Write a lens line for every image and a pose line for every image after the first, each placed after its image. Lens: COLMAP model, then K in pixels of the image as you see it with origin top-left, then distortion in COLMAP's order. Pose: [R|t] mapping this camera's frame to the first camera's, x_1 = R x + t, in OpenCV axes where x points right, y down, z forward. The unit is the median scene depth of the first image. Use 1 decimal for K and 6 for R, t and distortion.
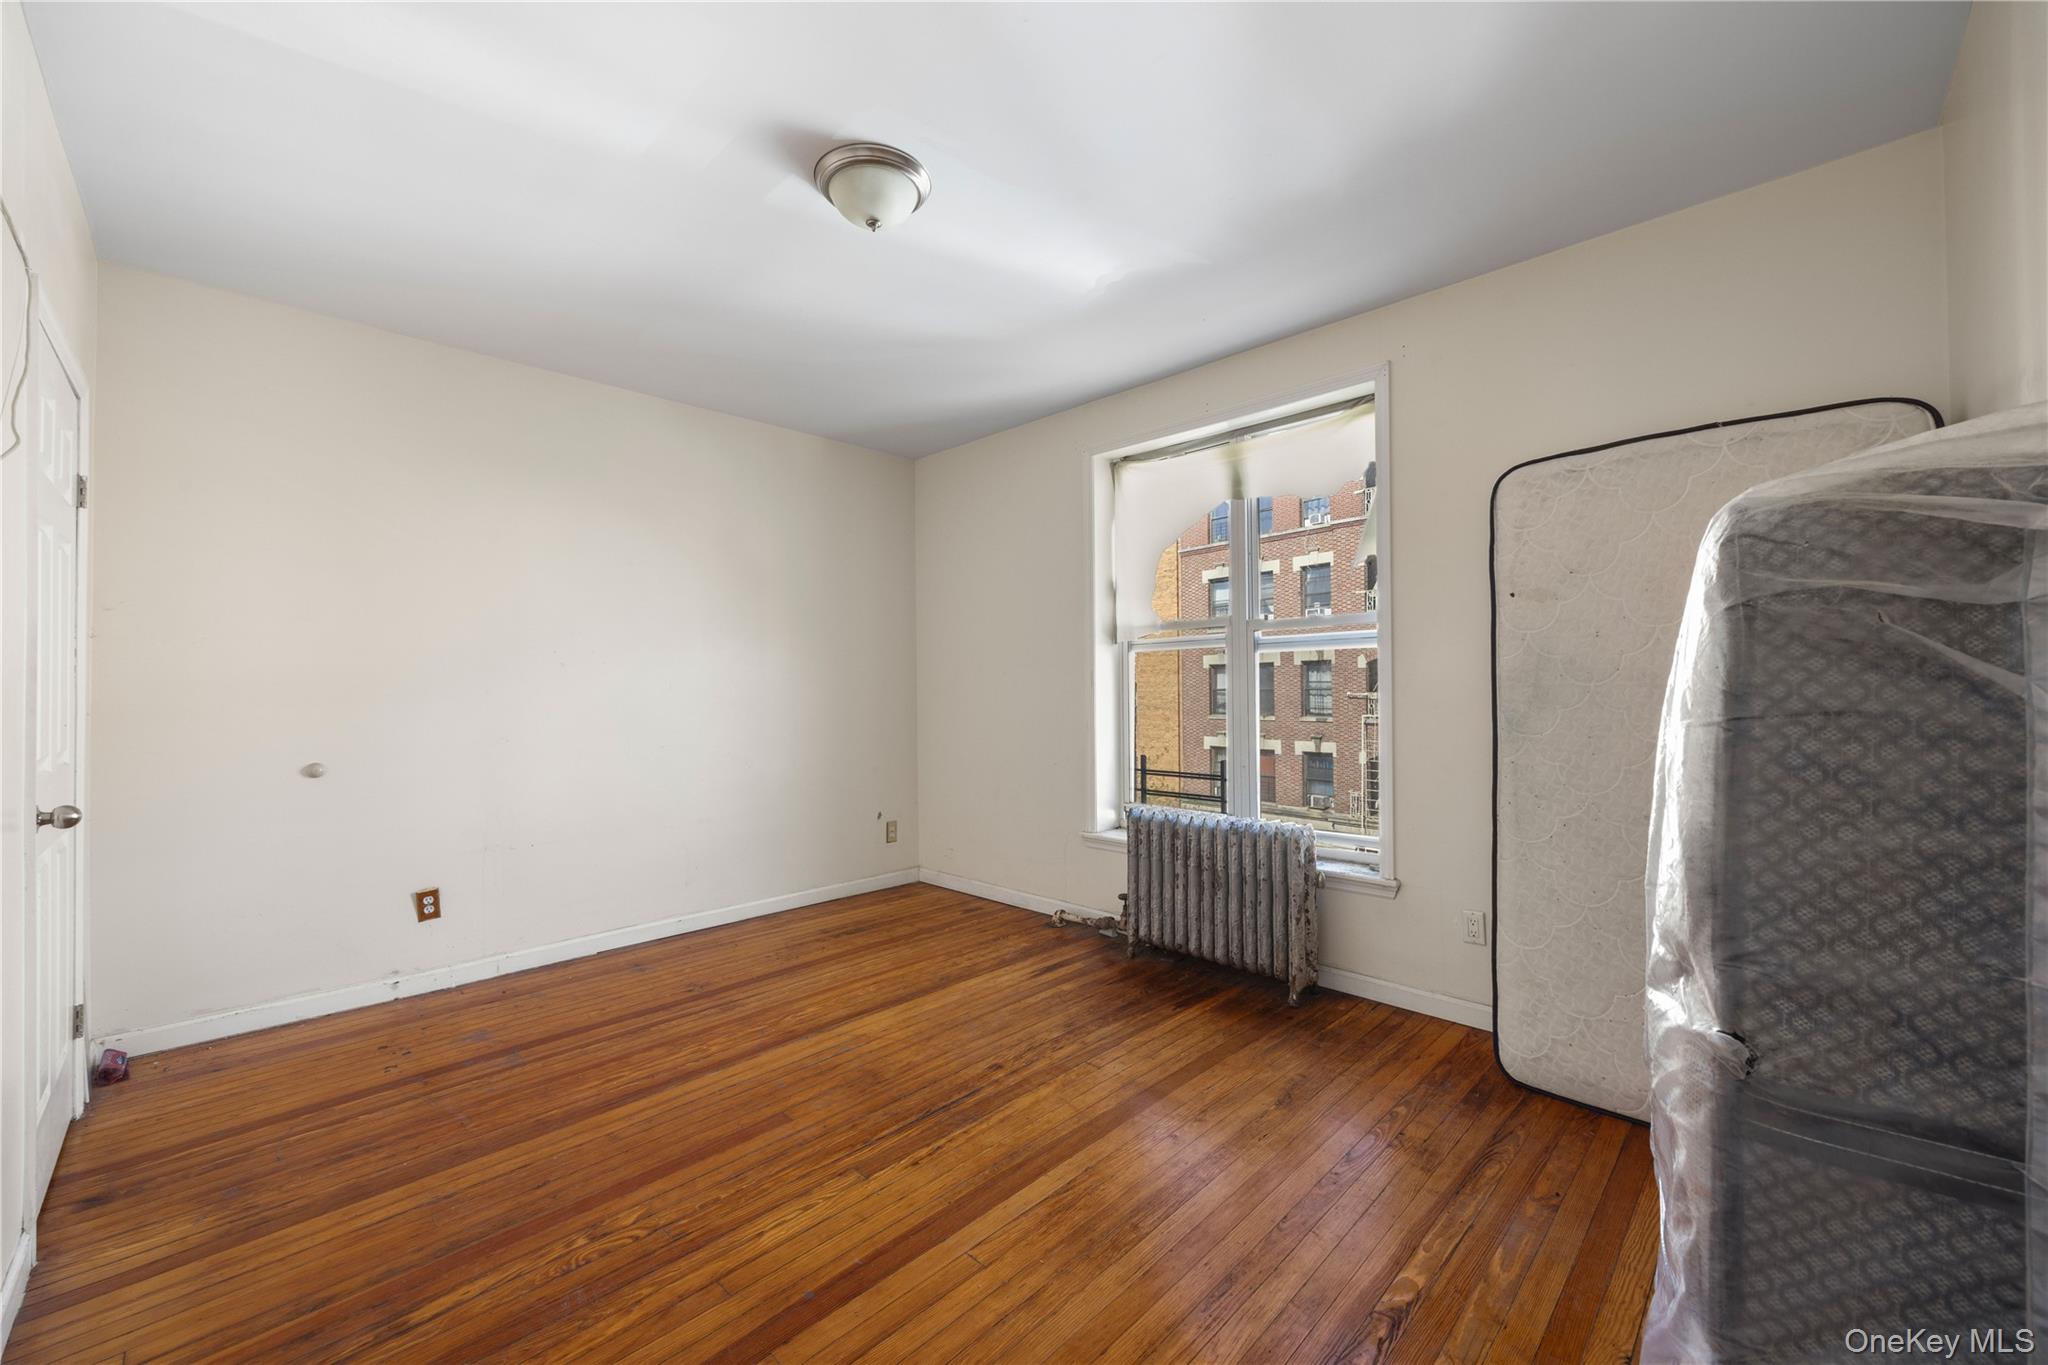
lens RADIAL K [[790.4, 0, 1029.0], [0, 790.4, 682.7], [0, 0, 1]] dist [0.001081, 0.000028]
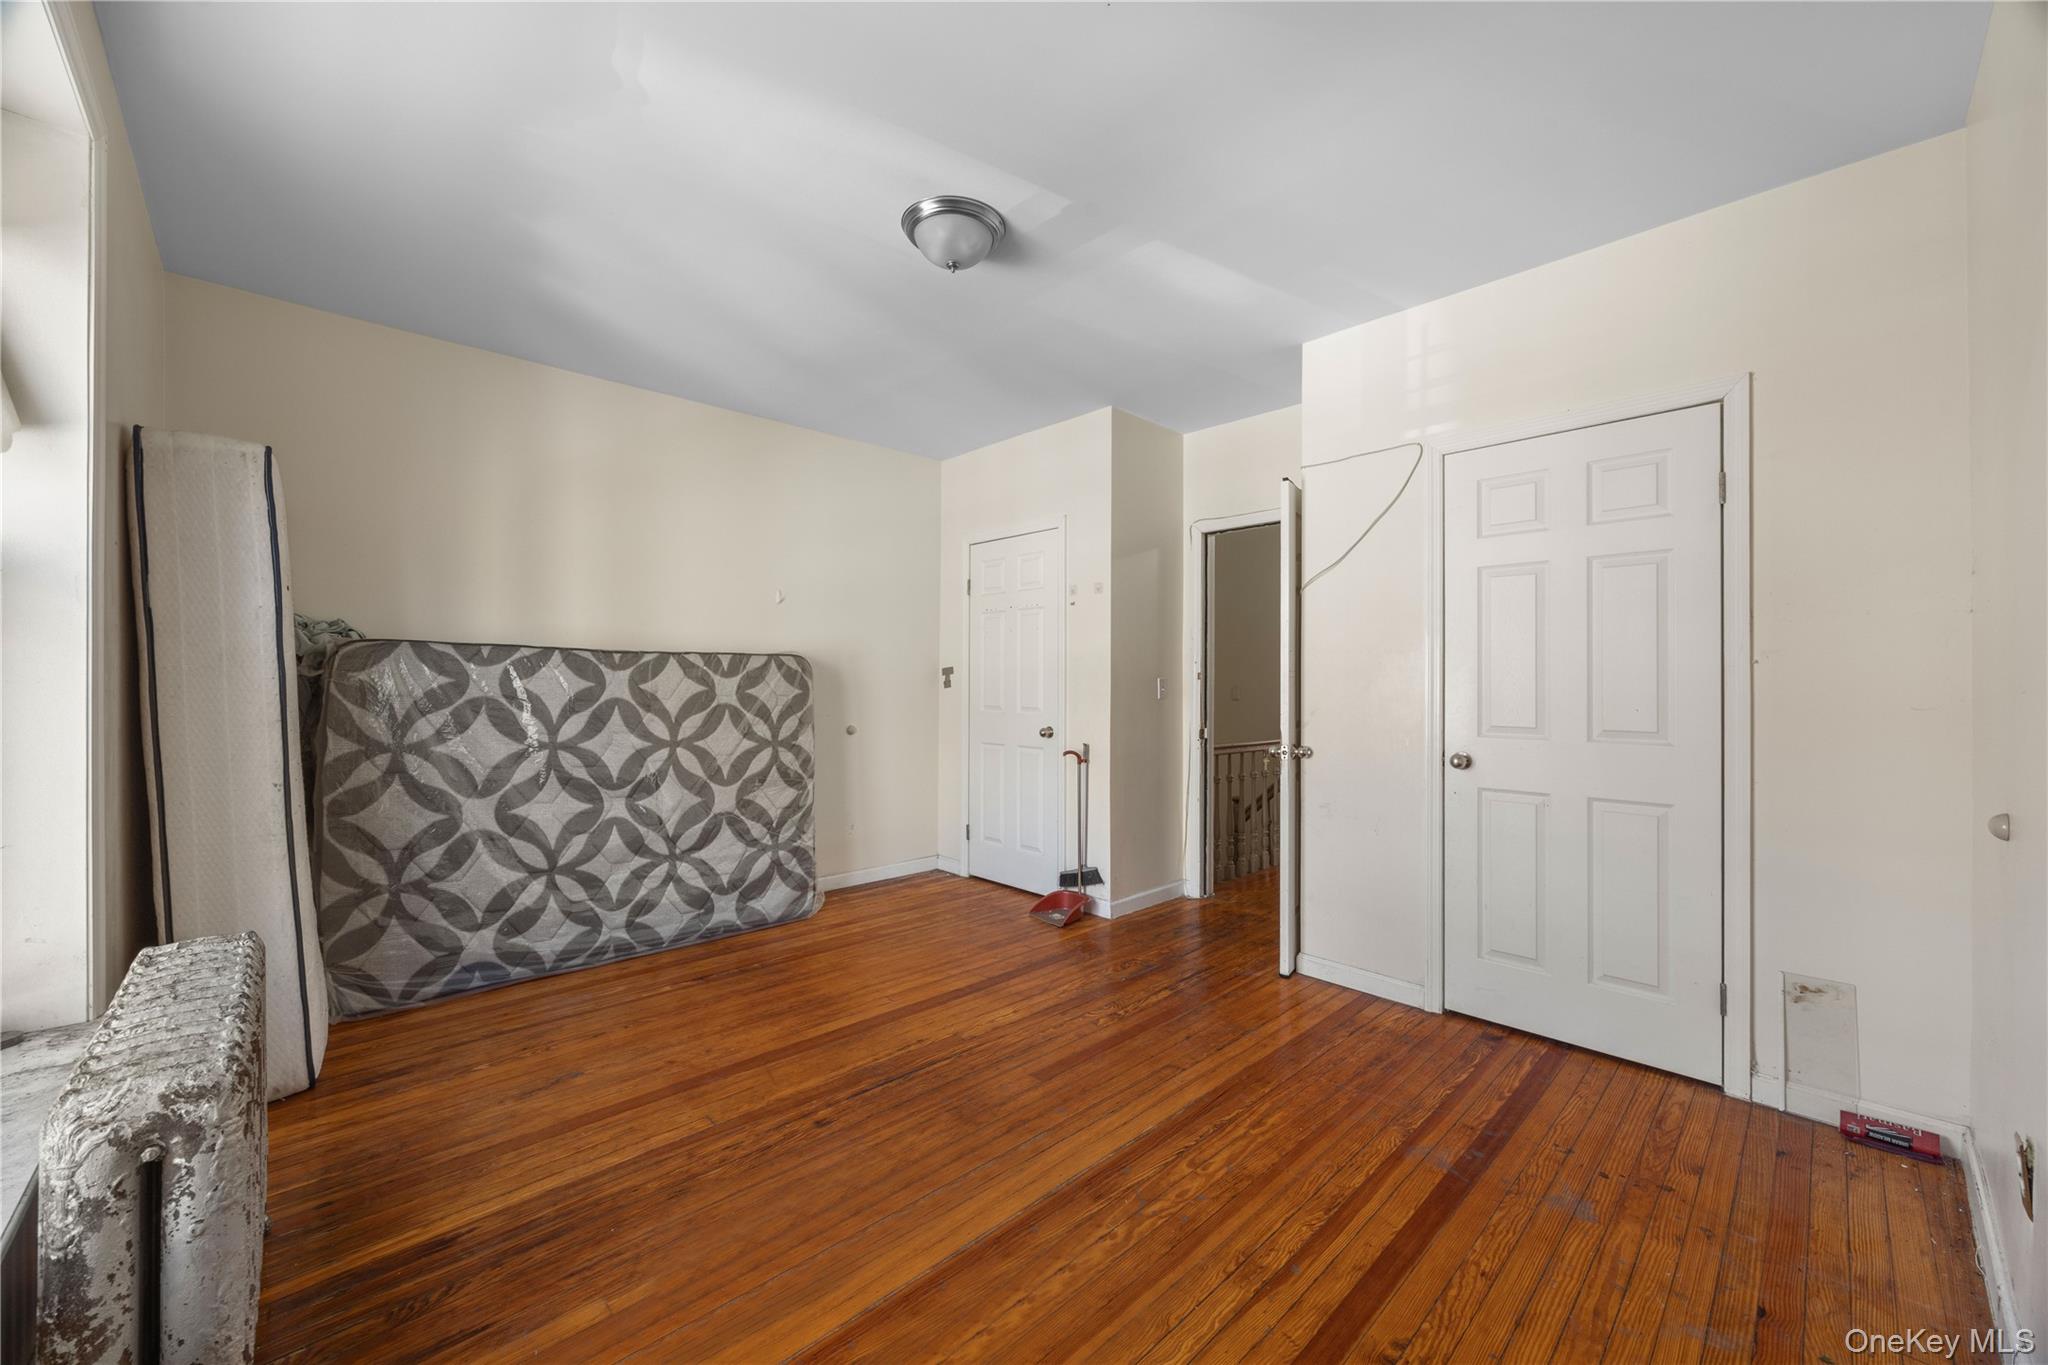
lens RADIAL K [[790.4, 0, 1021.4], [0, 790.4, 682.4], [0, 0, 1]] dist [0.001081, 0.000028]
pose [[-0.999225, 0.006694, 0.038797, -0.298201], [0.006407, 0.999951, -0.007519, 0.014967], [-0.038846, -0.007264, -0.999219, 1.876359]]
